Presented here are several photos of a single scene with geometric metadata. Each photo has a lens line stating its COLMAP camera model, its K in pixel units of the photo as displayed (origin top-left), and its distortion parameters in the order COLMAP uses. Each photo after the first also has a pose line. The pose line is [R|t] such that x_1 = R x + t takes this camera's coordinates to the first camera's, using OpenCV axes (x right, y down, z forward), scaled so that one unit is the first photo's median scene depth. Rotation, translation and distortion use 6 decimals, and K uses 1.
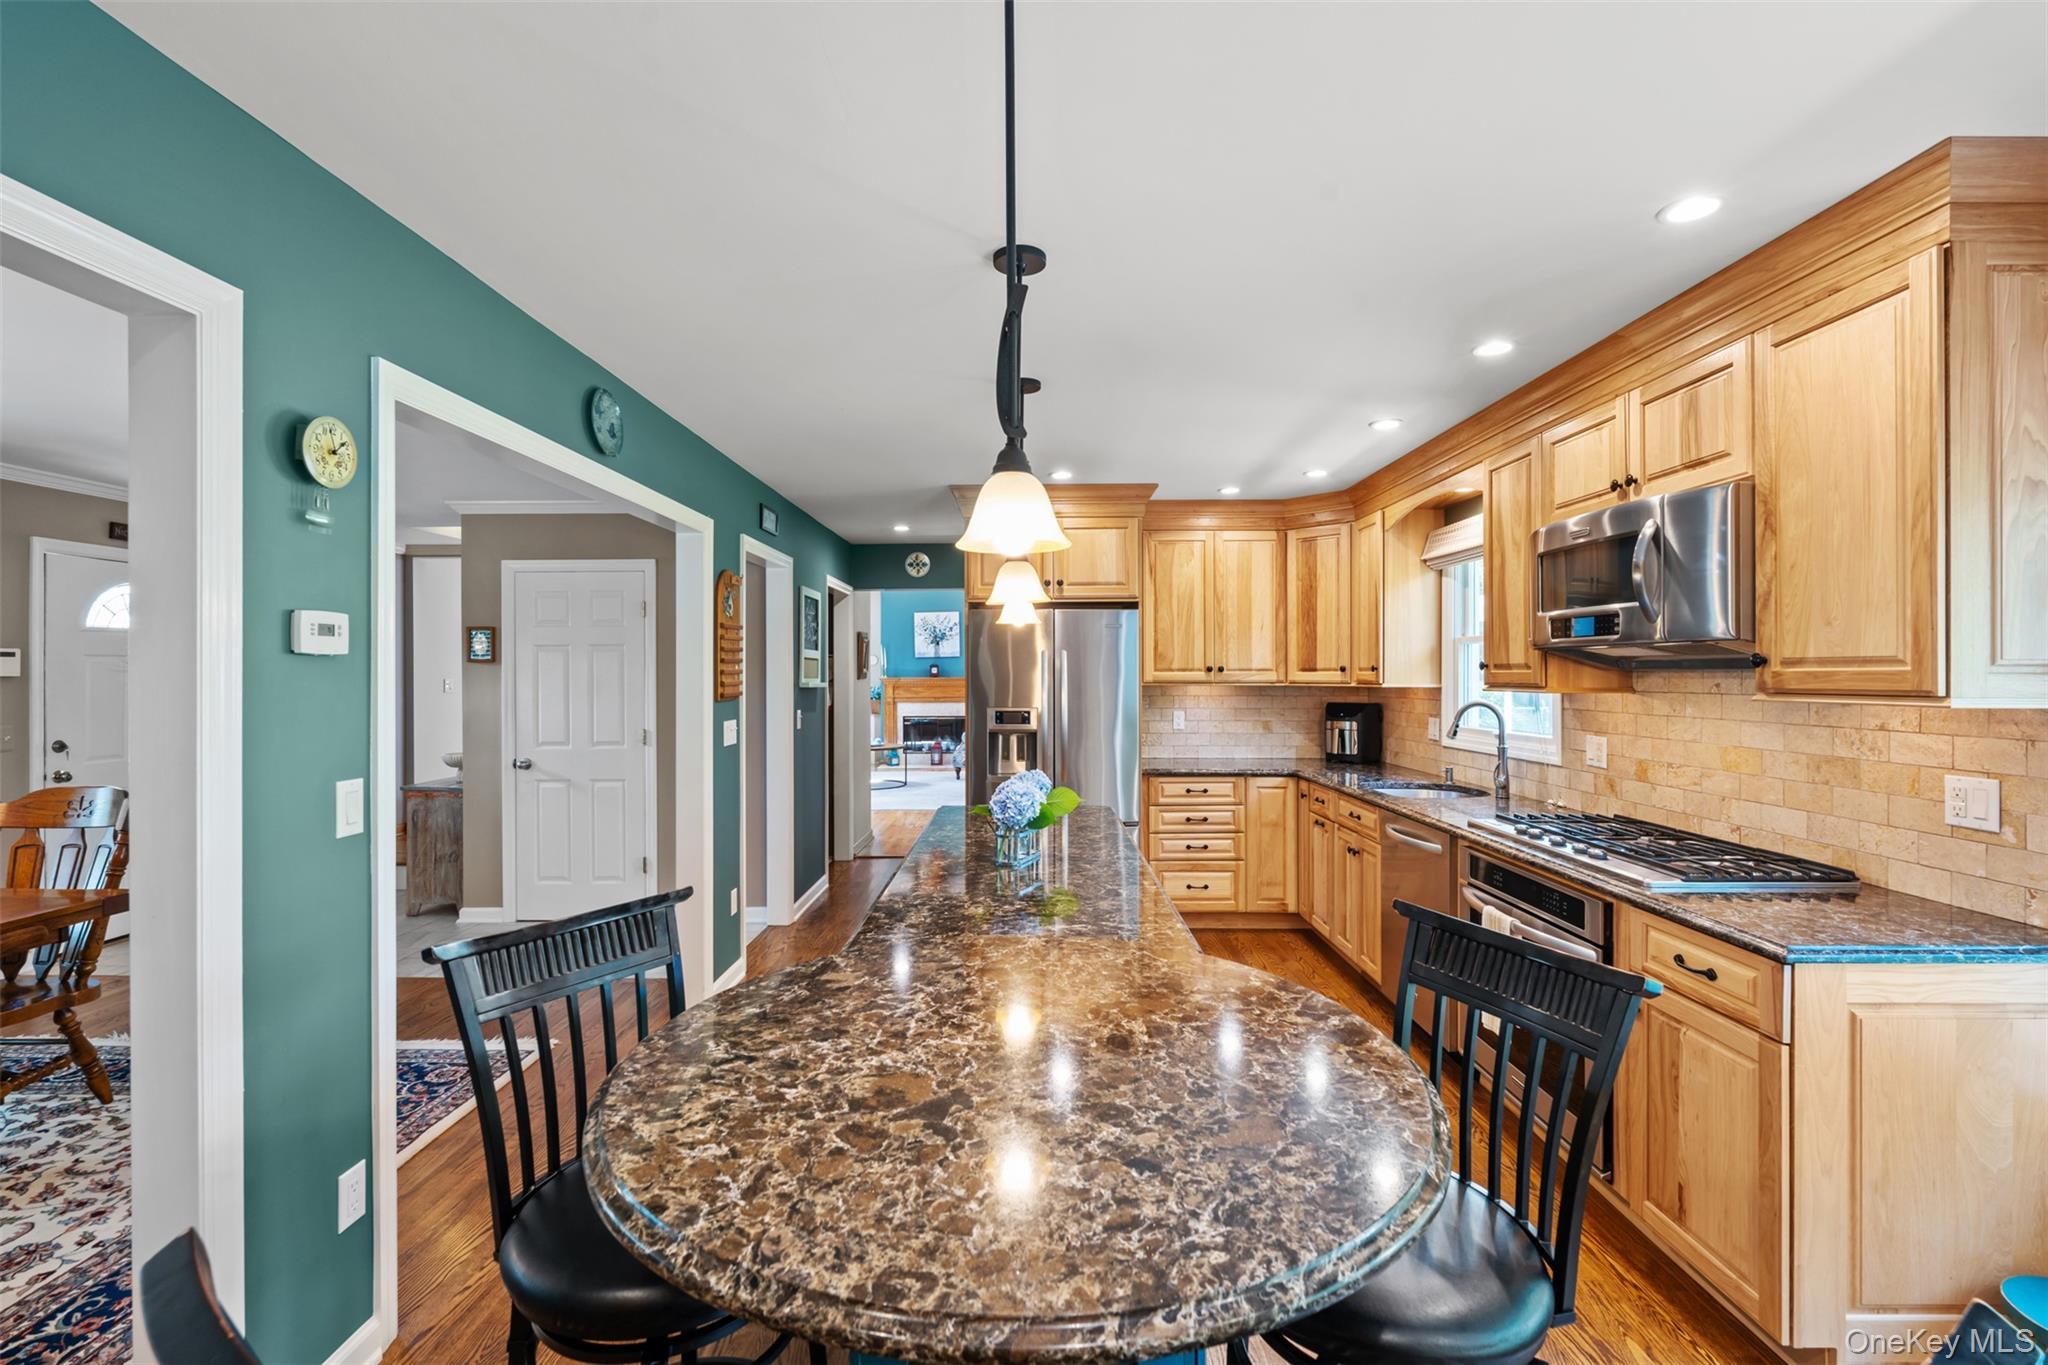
lens RADIAL K [[898.9, 0, 1020.8], [0, 898.9, 671.4], [0, 0, 1]] dist [-0.004494, -0.000046]
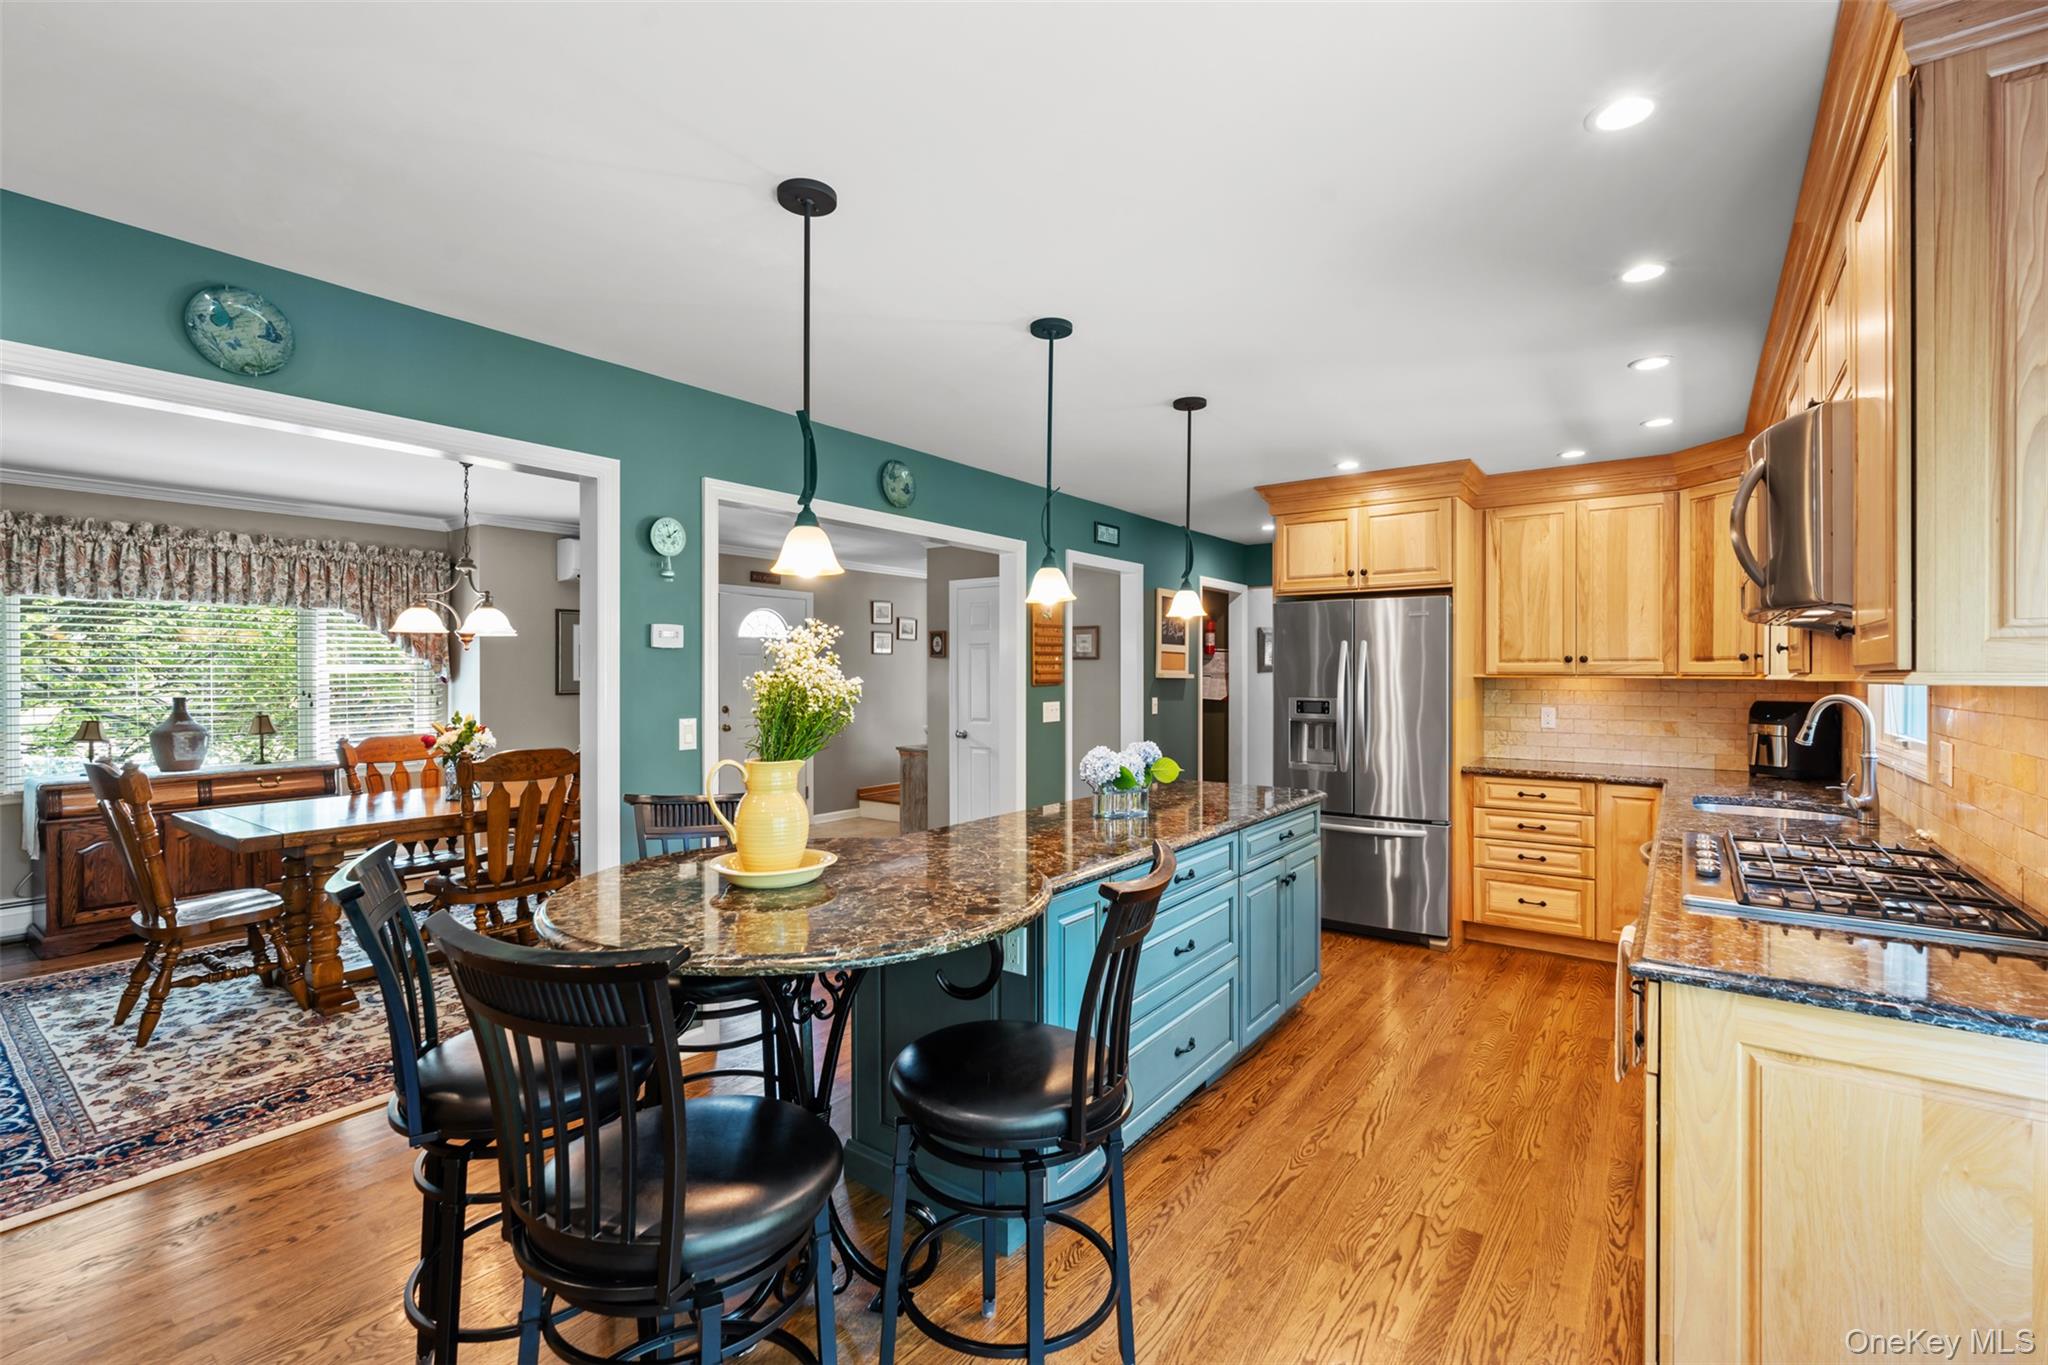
lens RADIAL K [[898.9, 0, 1020.8], [0, 898.9, 671.4], [0, 0, 1]] dist [-0.004494, -0.000046]
pose [[0.809620, 0.001311, -0.586953, 0.349874], [-0.000844, 0.999999, 0.001070, 0.010731], [0.586953, -0.000371, 0.809621, -0.023207]]
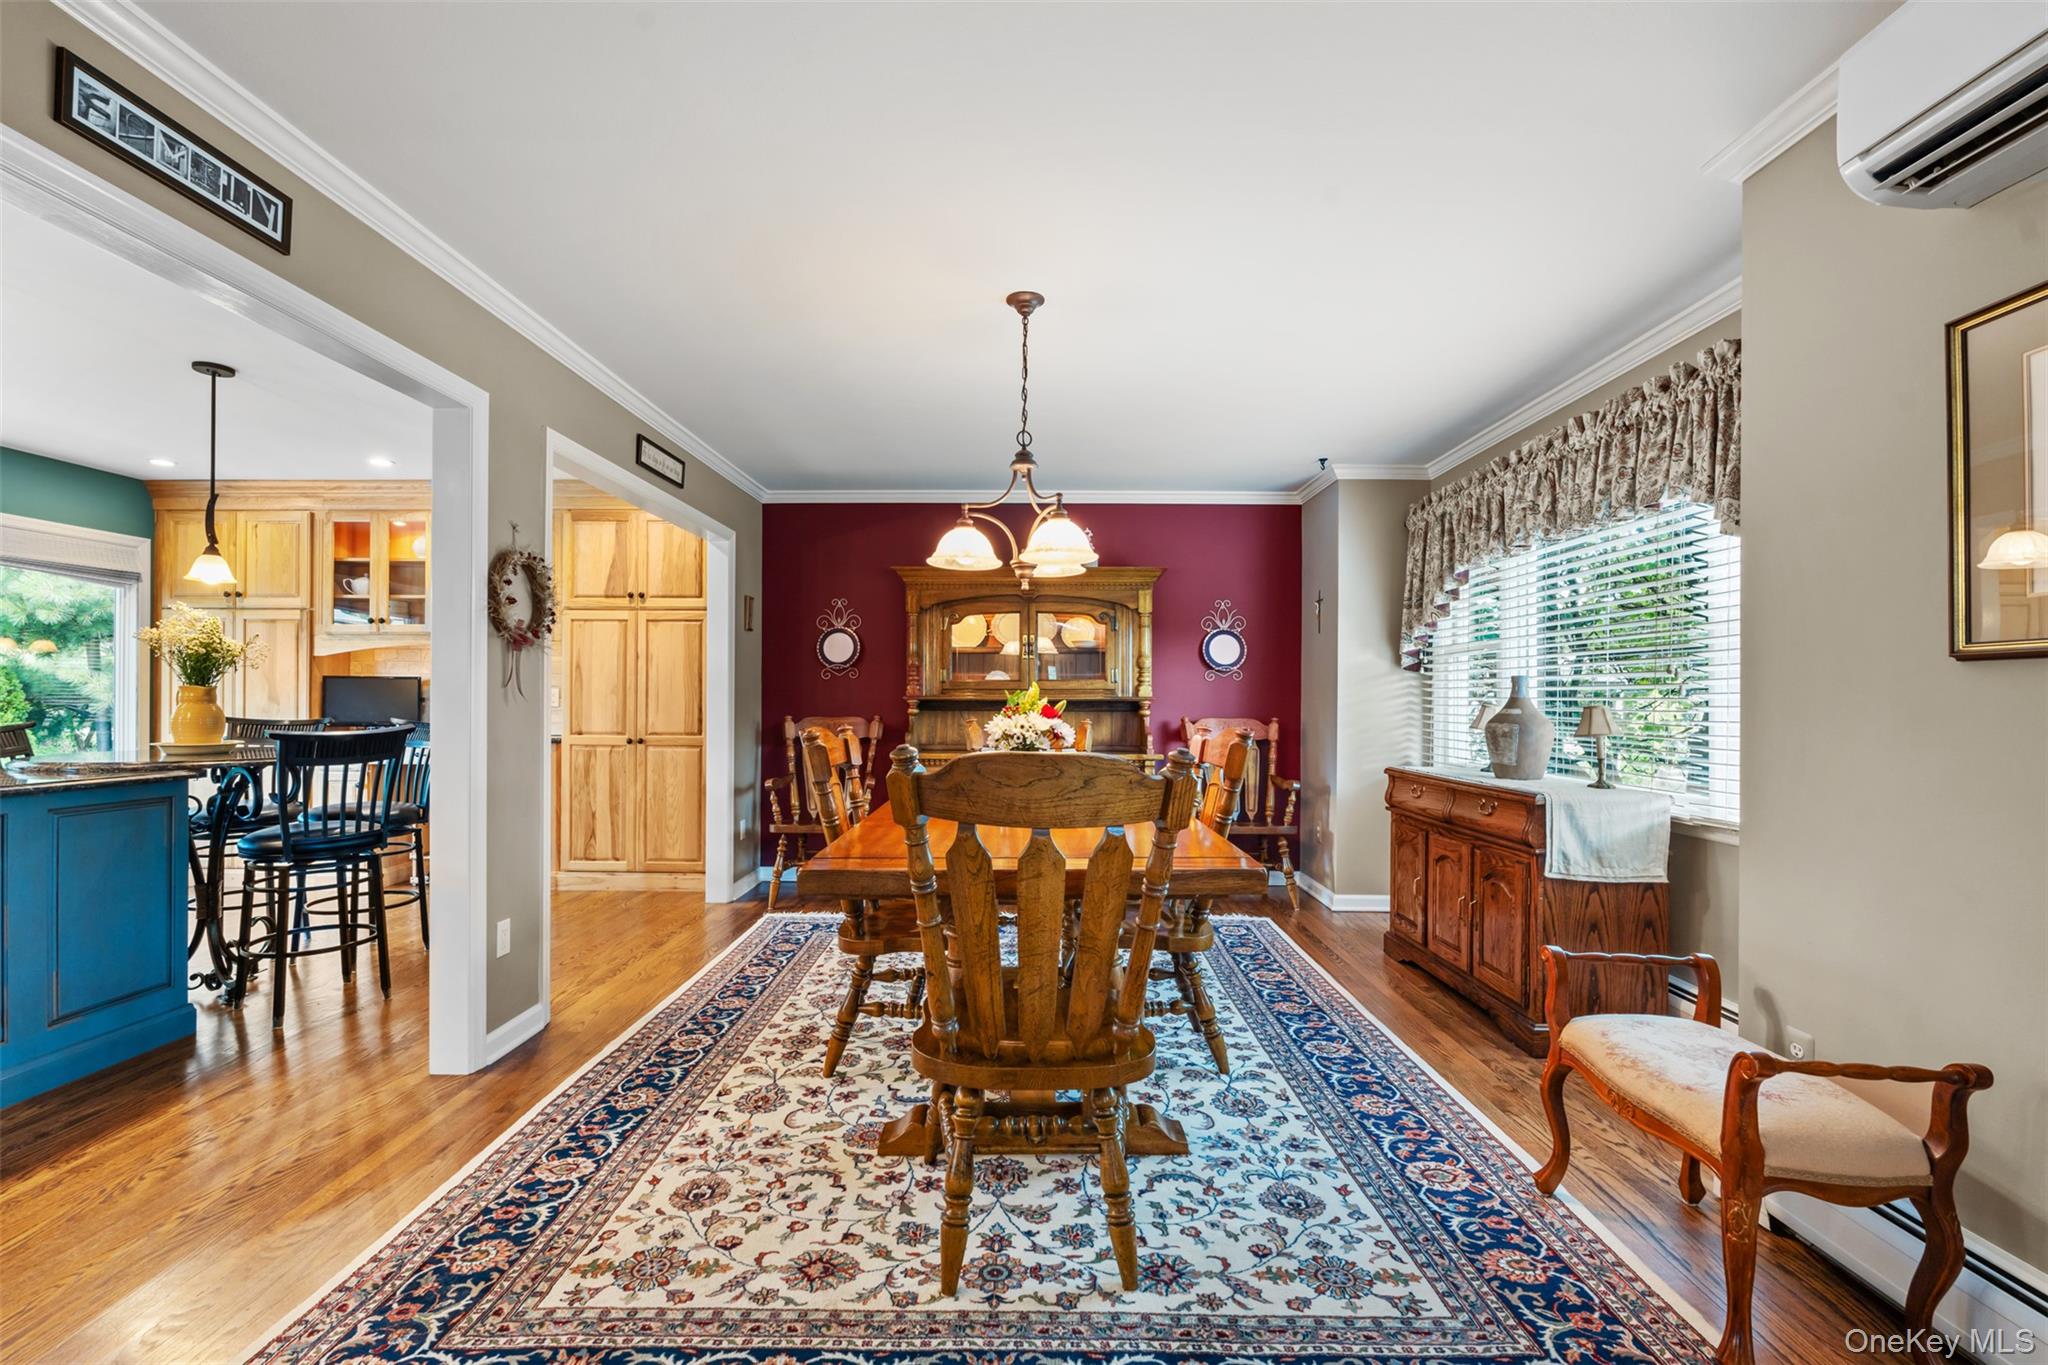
lens RADIAL K [[899.0, 0, 1021.4], [0, 899.0, 699.4], [0, 0, 1]] dist [-0.004337, 0.000298]
pose [[-0.999984, -0.001584, 0.005344, -0.731519], [-0.001580, 0.999998, 0.000840, 0.067822], [-0.005346, 0.000832, -0.999985, 1.077434]]
